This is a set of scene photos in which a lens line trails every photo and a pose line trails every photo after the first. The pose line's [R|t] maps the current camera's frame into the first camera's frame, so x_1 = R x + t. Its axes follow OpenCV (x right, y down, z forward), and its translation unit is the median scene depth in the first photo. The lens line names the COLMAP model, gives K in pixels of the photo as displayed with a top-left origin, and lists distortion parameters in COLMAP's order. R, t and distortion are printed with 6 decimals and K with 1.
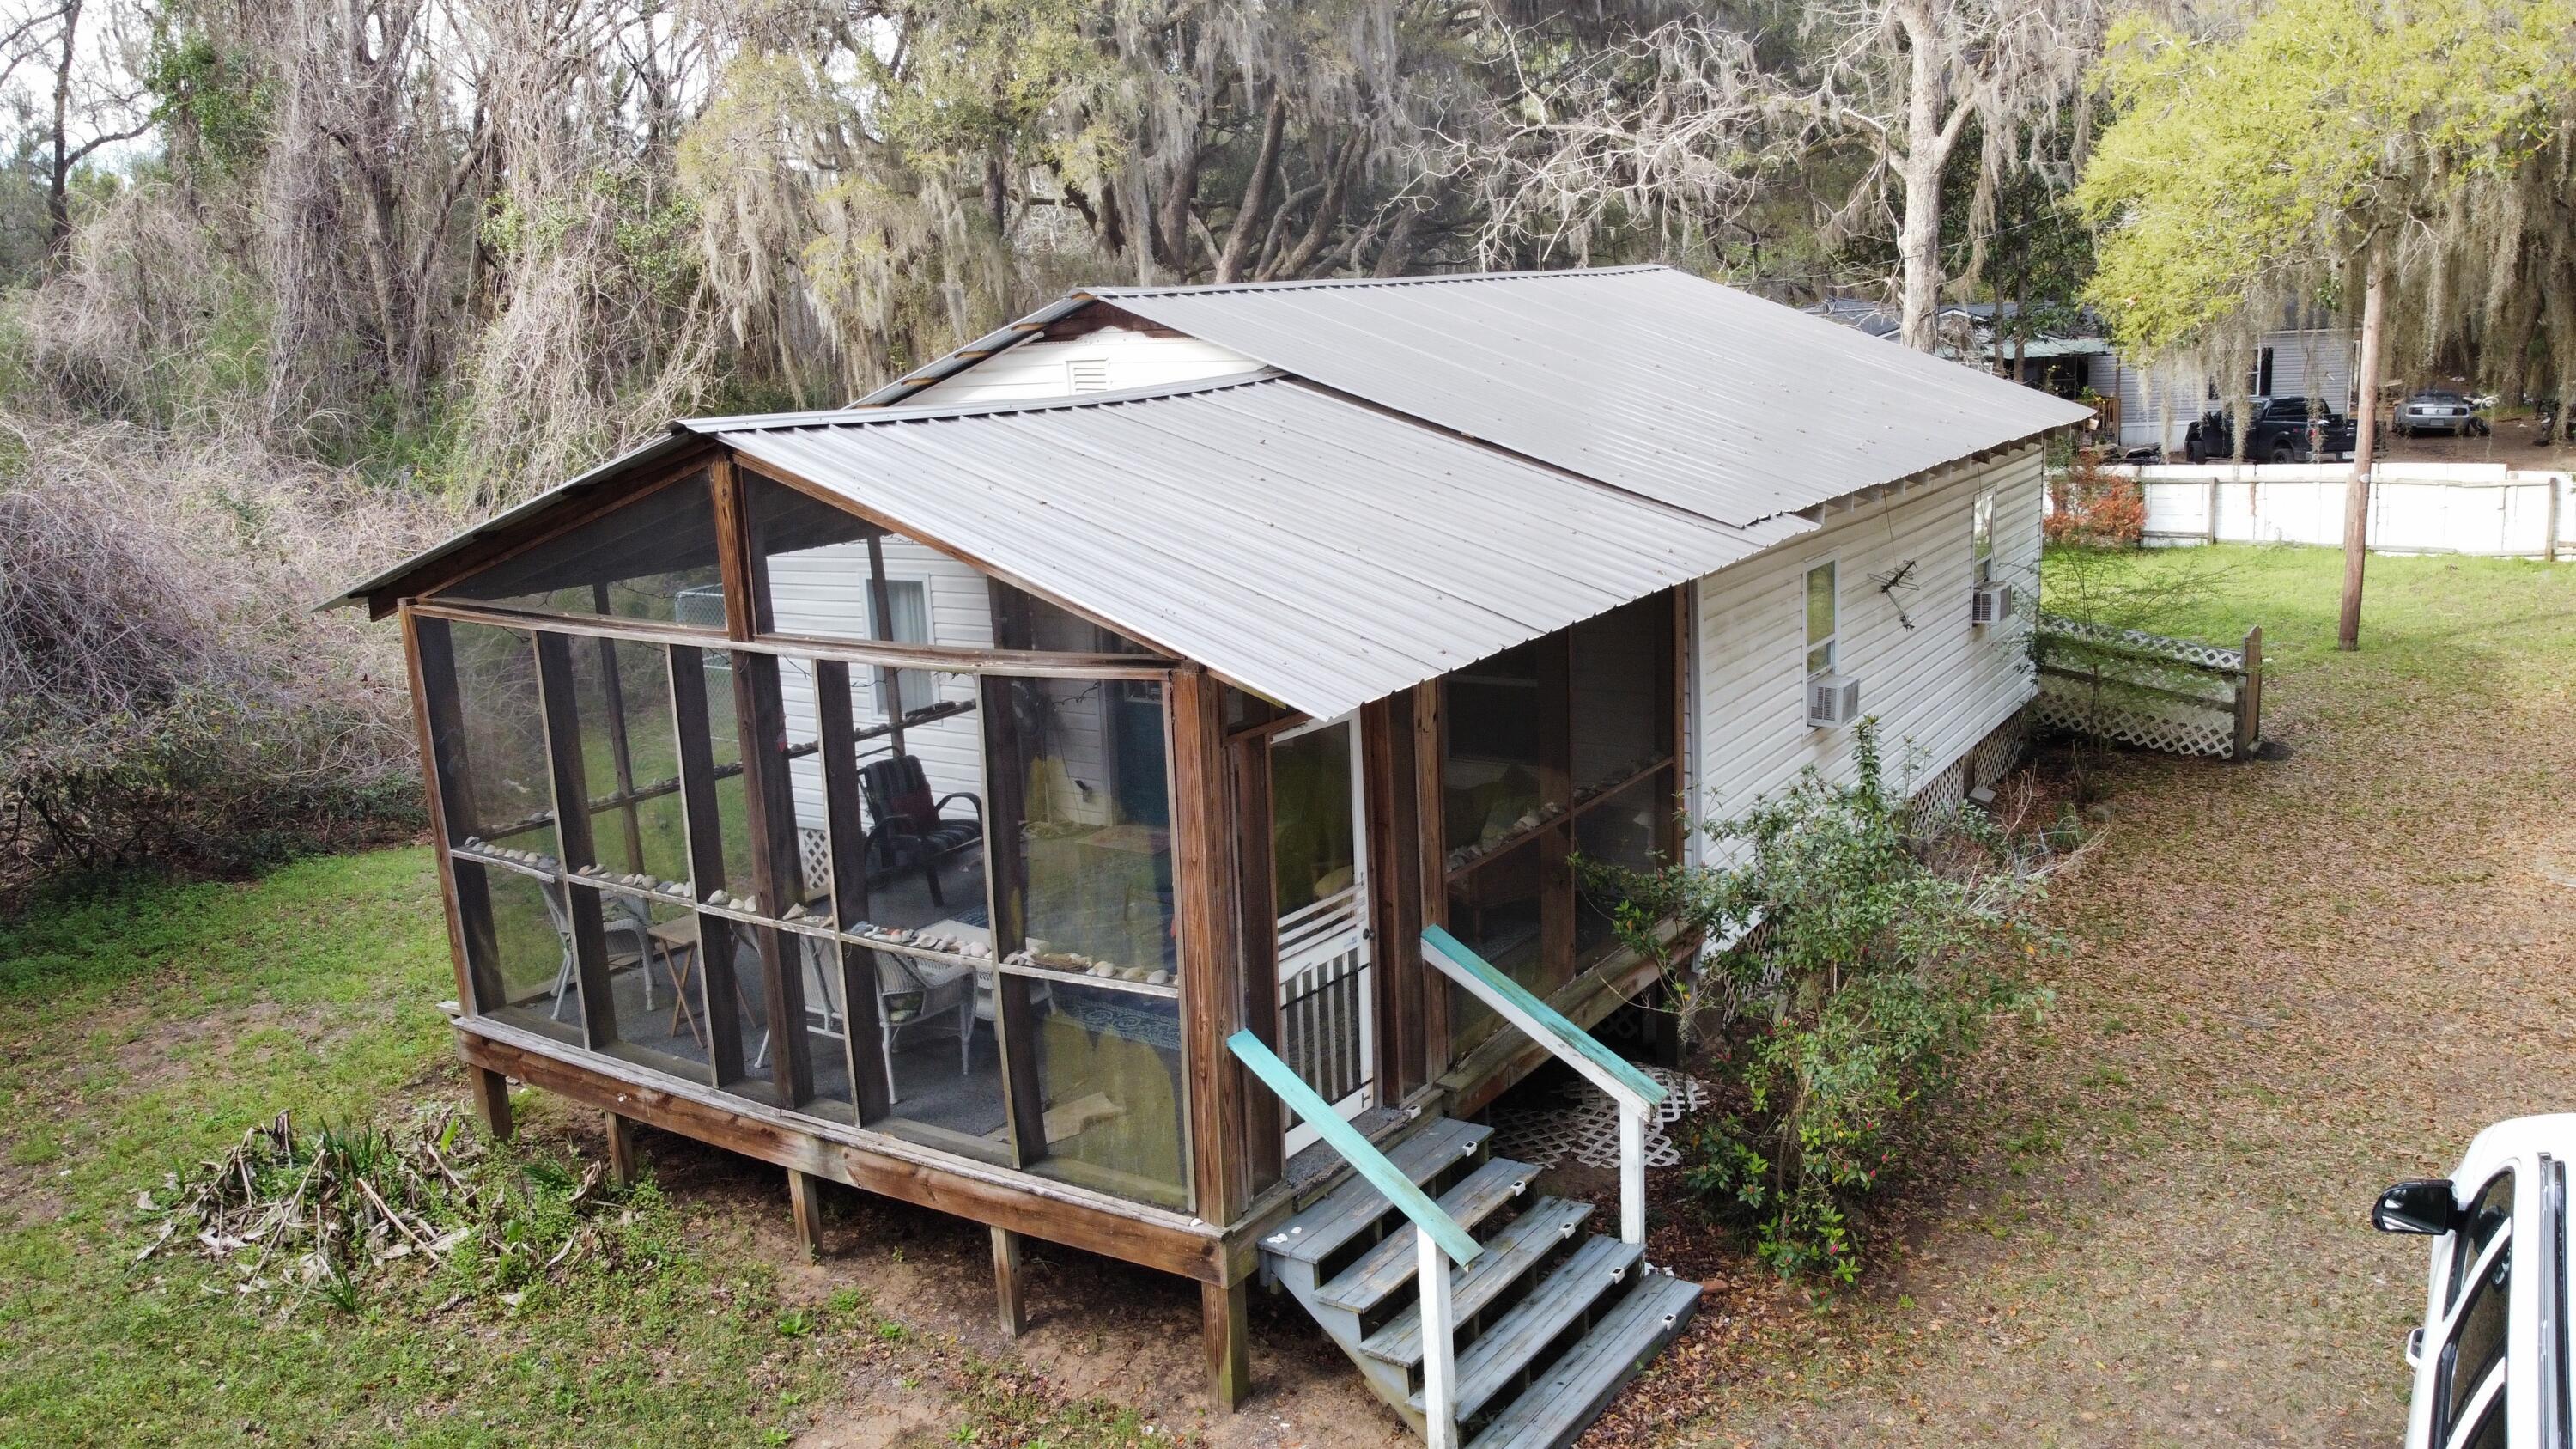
lens RADIAL K [[1935.6, 0, 1287.1], [0, 1935.6, 721.1], [0, 0, 1]] dist [-0.013545, -0.001182]
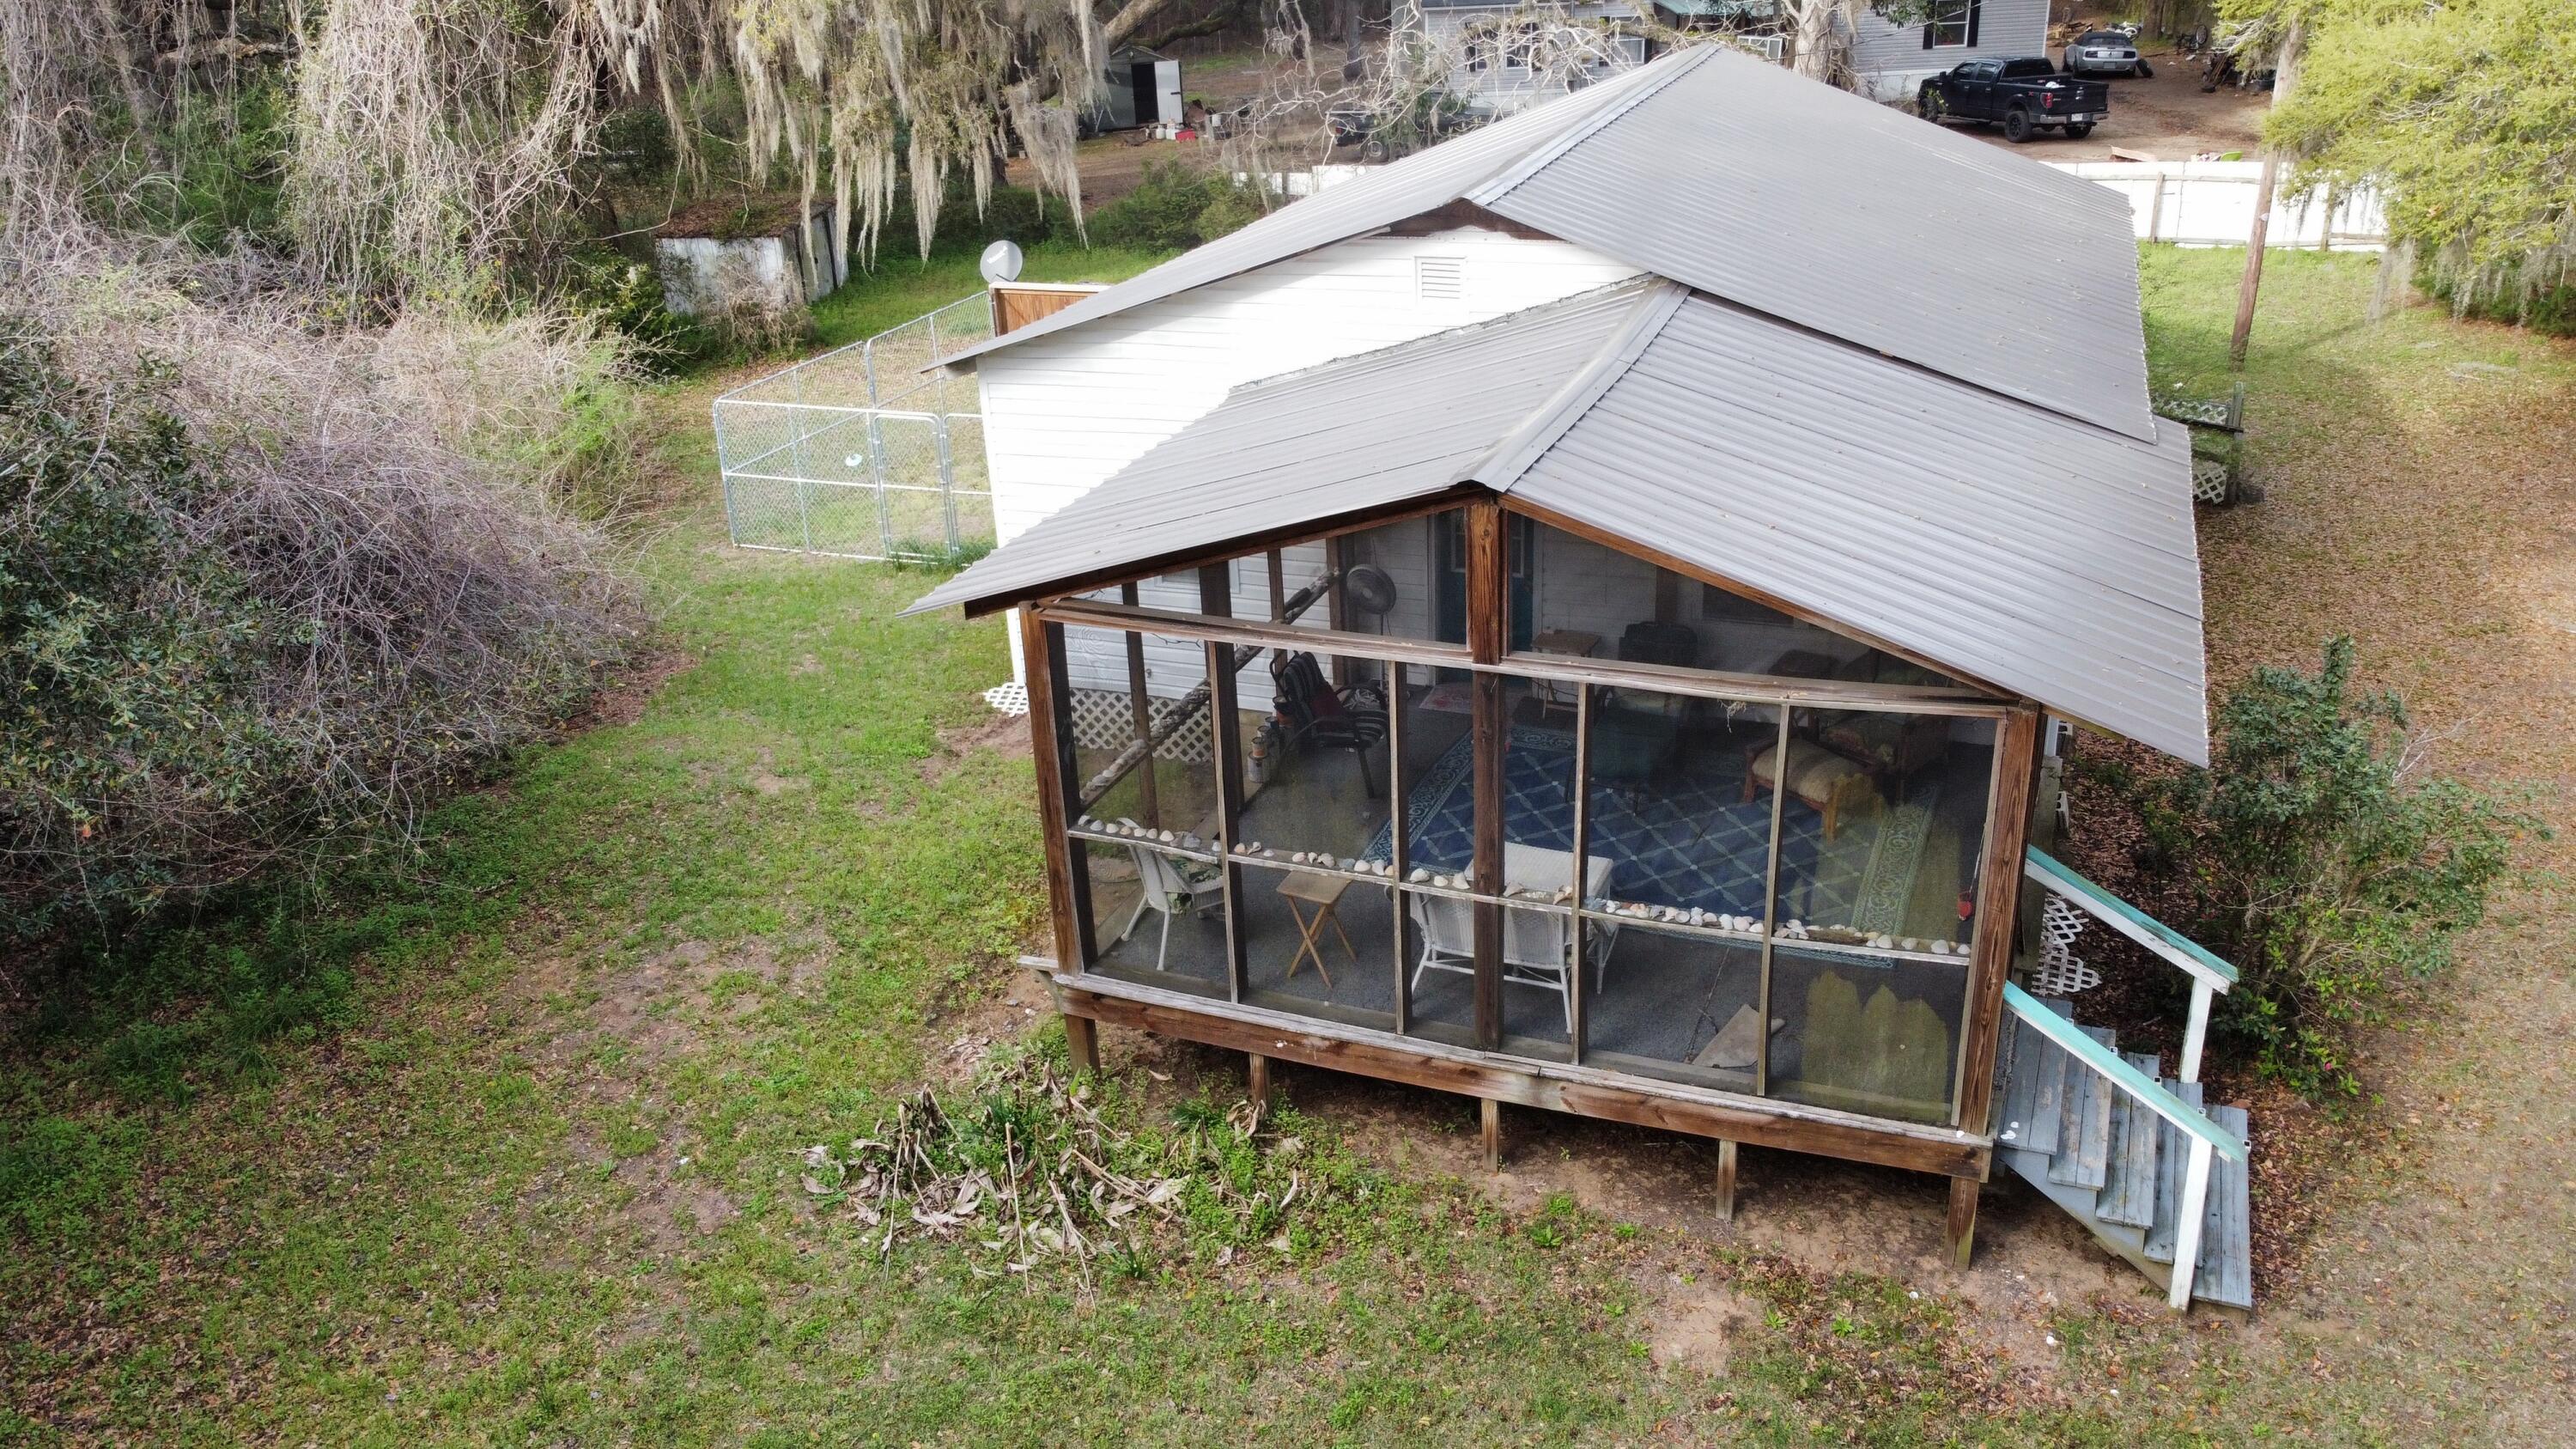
lens RADIAL K [[1919.2, 0, 1294.2], [0, 1919.2, 722.2], [0, 0, 1]] dist [0.000640, -0.009192]
pose [[0.976920, -0.086812, 0.195169, -0.574748], [0.046433, 0.978147, 0.202662, -0.221635], [-0.208498, -0.188923, 0.959602, -0.019281]]
